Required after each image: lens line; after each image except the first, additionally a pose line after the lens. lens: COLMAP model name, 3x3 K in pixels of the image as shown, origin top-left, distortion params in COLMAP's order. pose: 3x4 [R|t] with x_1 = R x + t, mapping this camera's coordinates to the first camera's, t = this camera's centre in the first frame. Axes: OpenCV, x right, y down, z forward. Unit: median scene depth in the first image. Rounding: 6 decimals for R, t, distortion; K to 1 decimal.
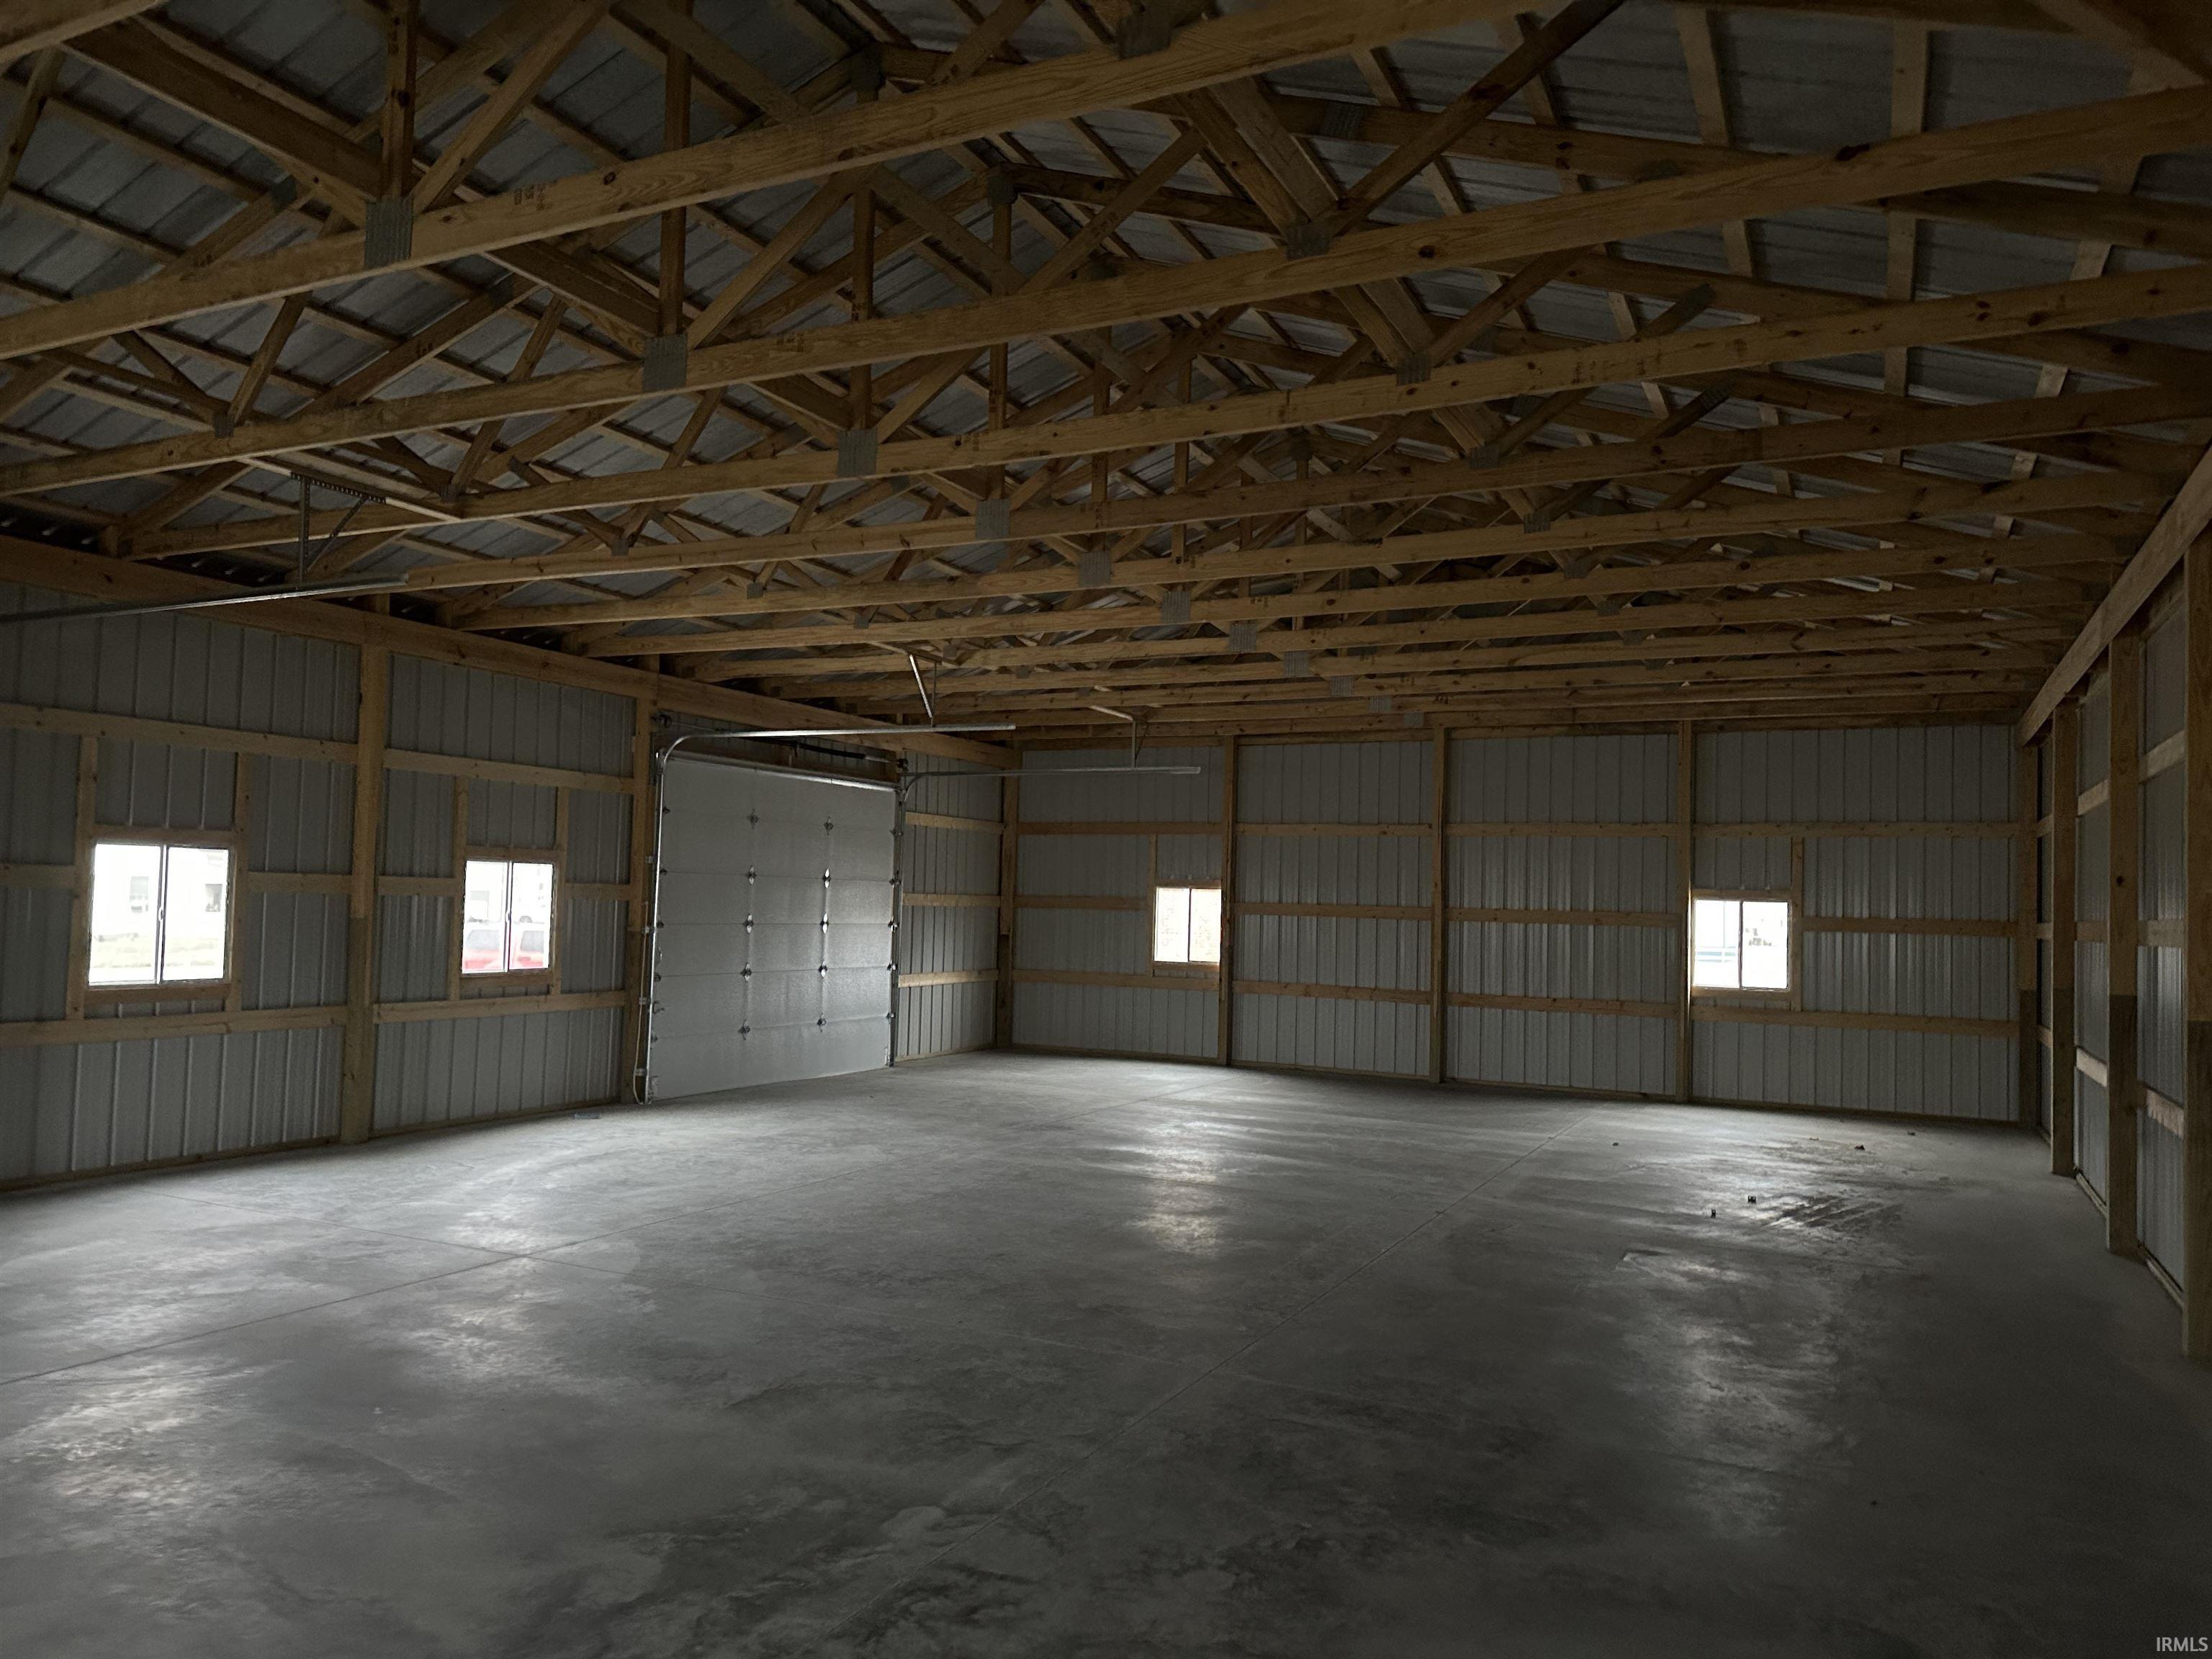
lens RADIAL K [[1566.7, 0, 1083.6], [0, 1566.7, 822.5], [0, 0, 1]] dist [0.092089, -0.064675]
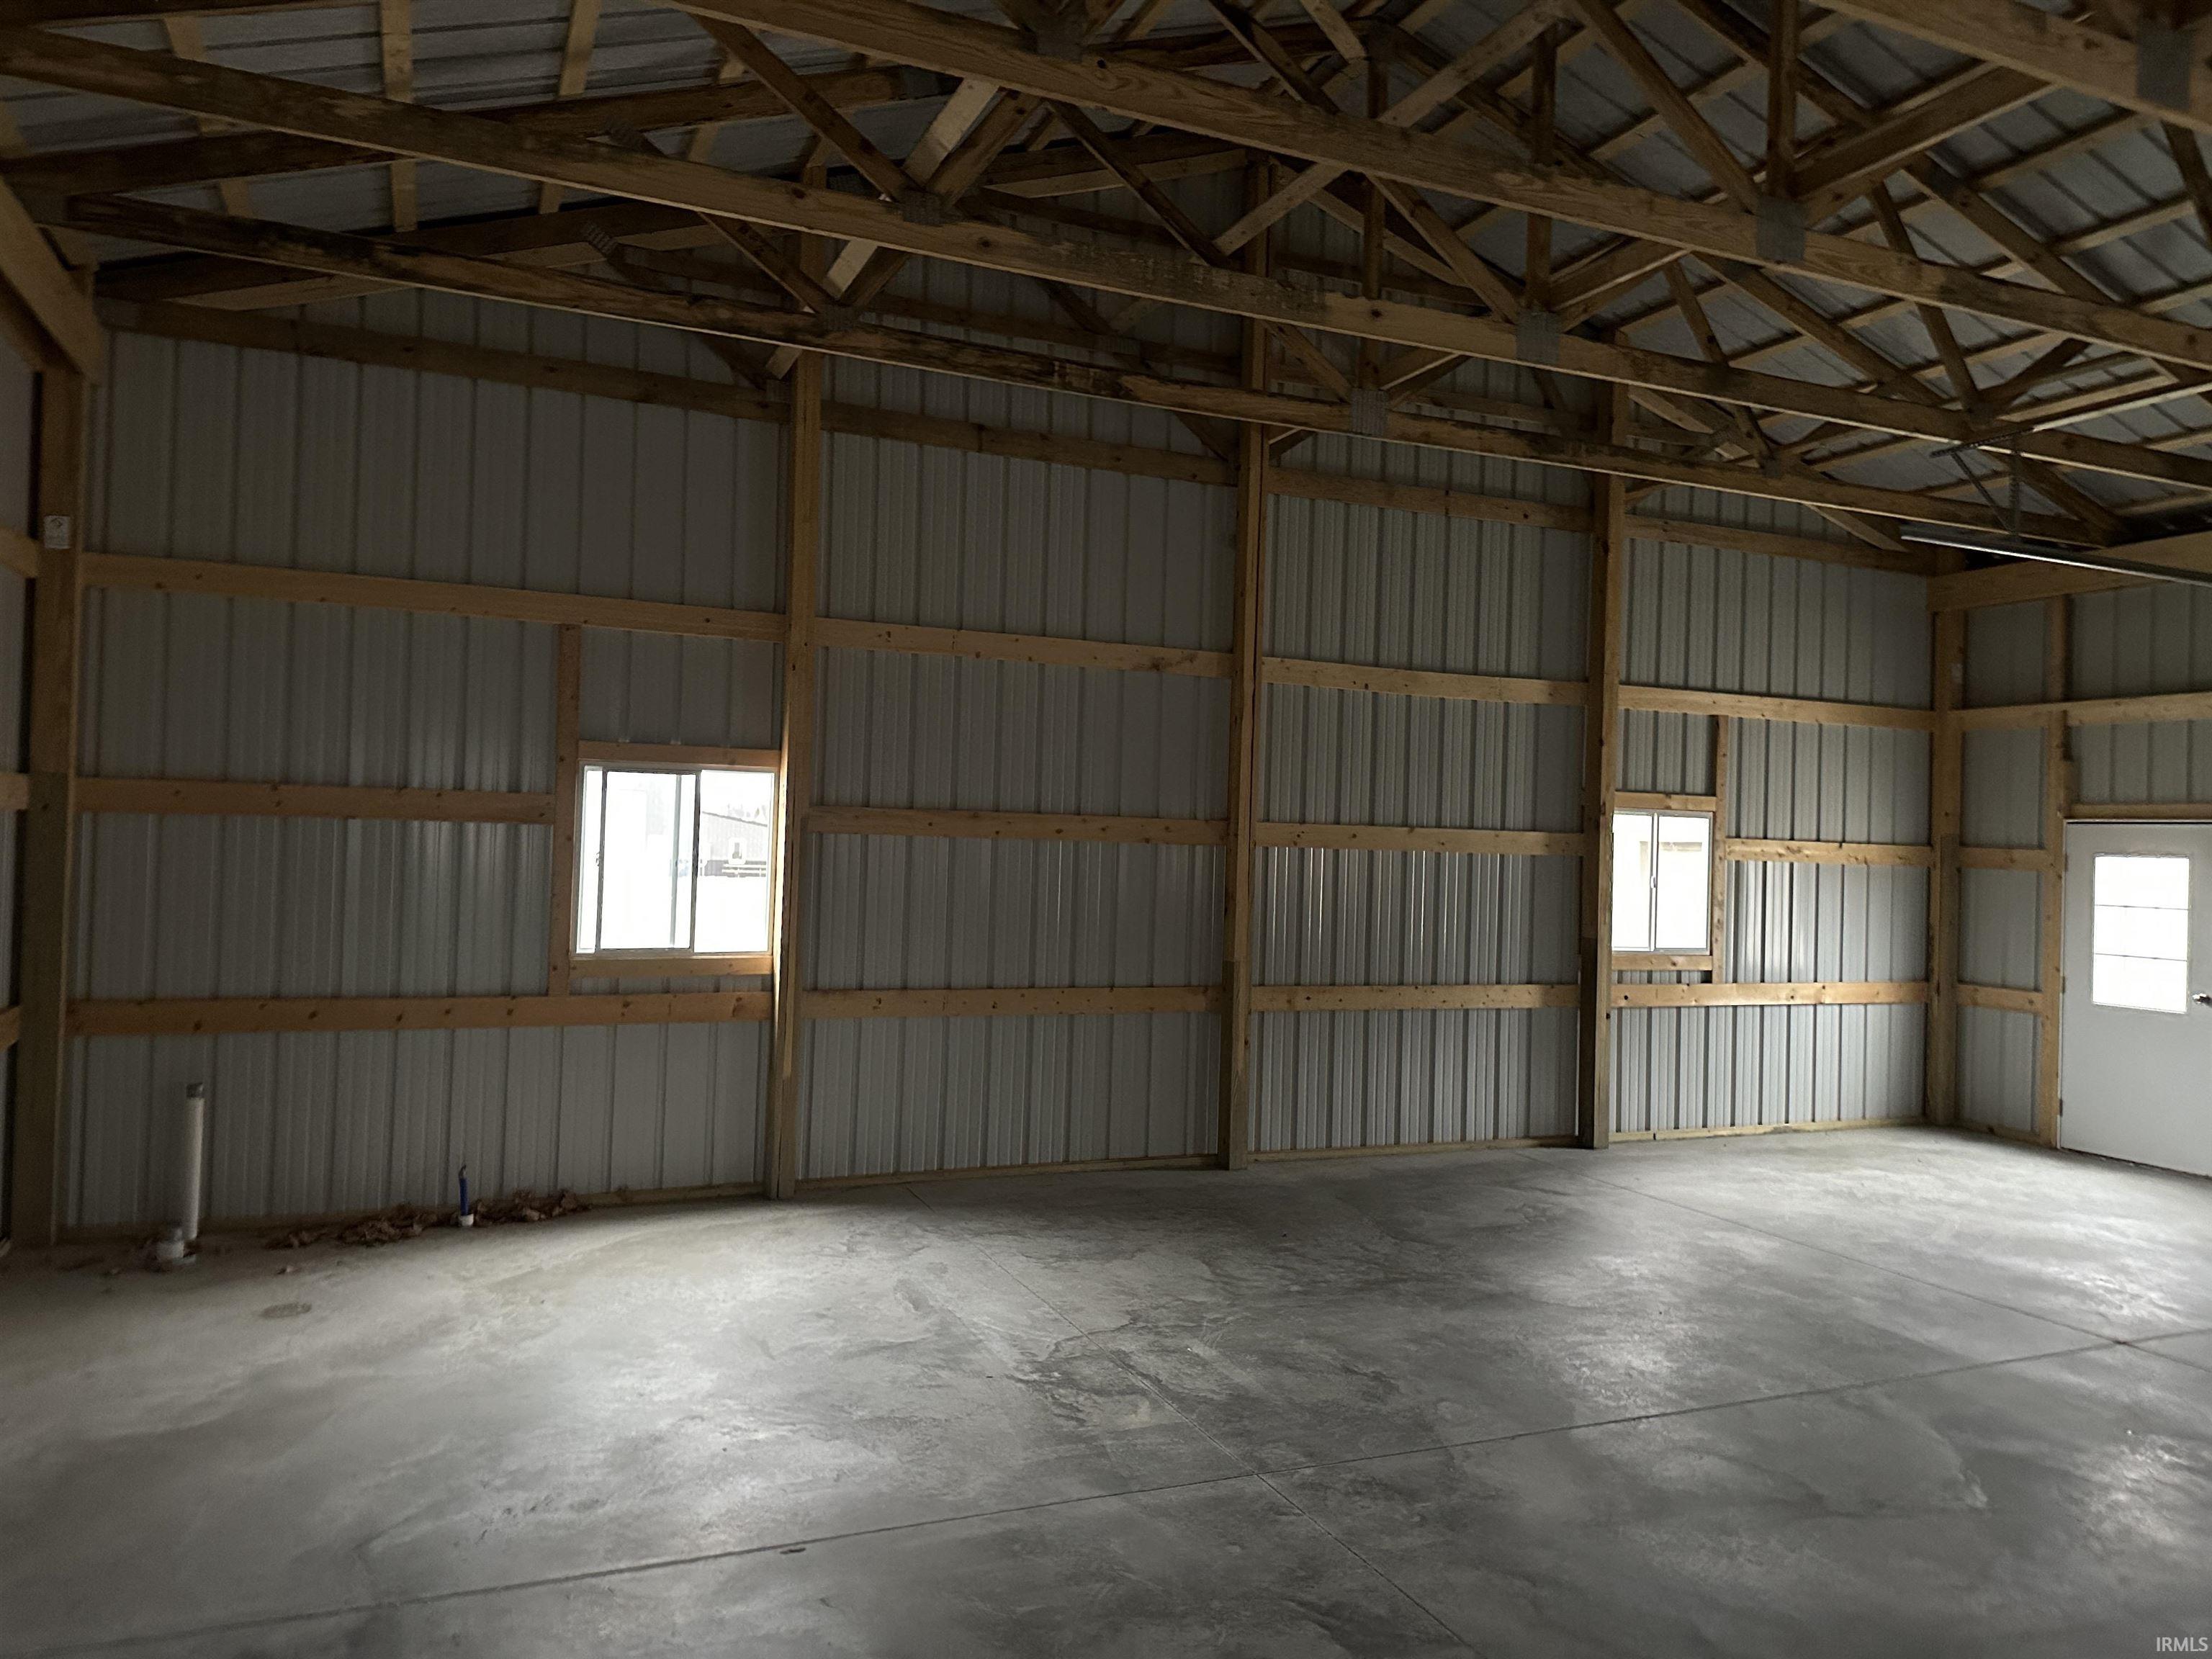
lens RADIAL K [[1566.7, 0, 1102.2], [0, 1566.7, 840.8], [0, 0, 1]] dist [0.092089, -0.064675]
pose [[-0.634593, -0.049274, -0.771274, 0.575365], [-0.009522, 0.998388, -0.055949, 0.108939], [0.772788, -0.028161, -0.634039, 1.404036]]
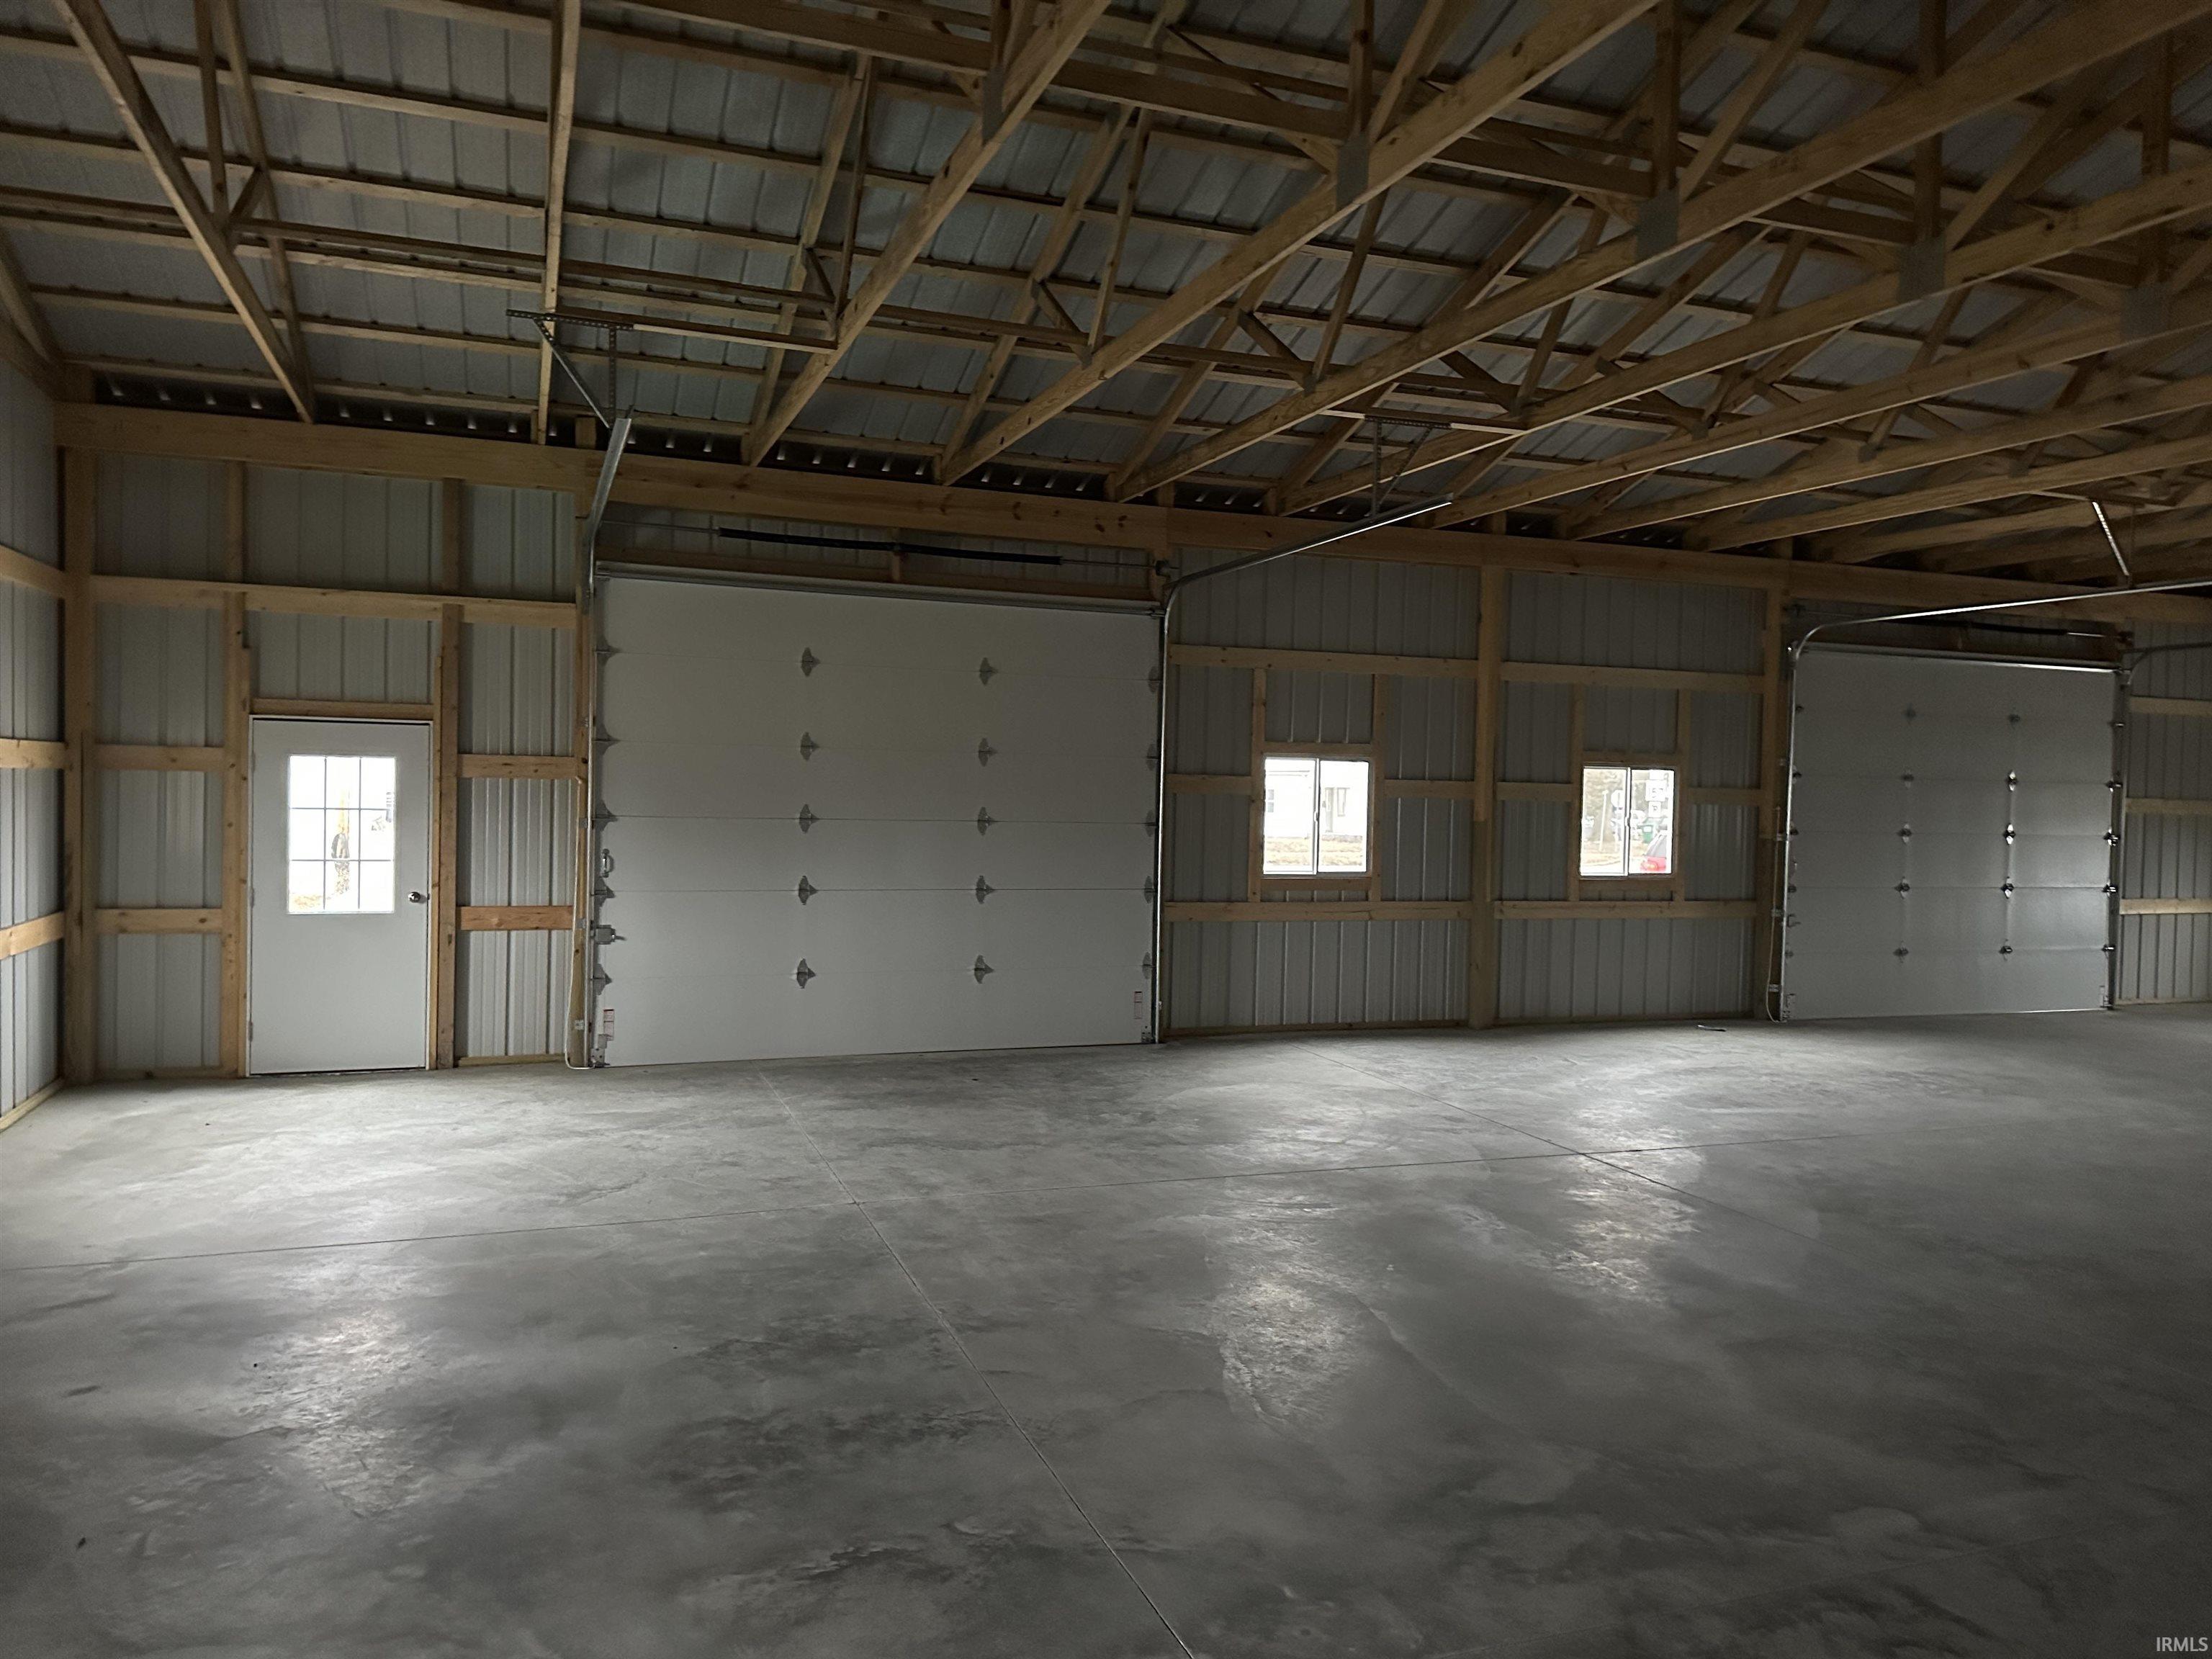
lens RADIAL K [[1566.7, 0, 1094.8], [0, 1566.7, 809.2], [0, 0, 1]] dist [0.092089, -0.064675]
pose [[0.740899, 0.001099, -0.671616, 0.072846], [0.032075, 0.998800, 0.037018, 0.004322], [0.670851, -0.048968, 0.739974, 0.042953]]
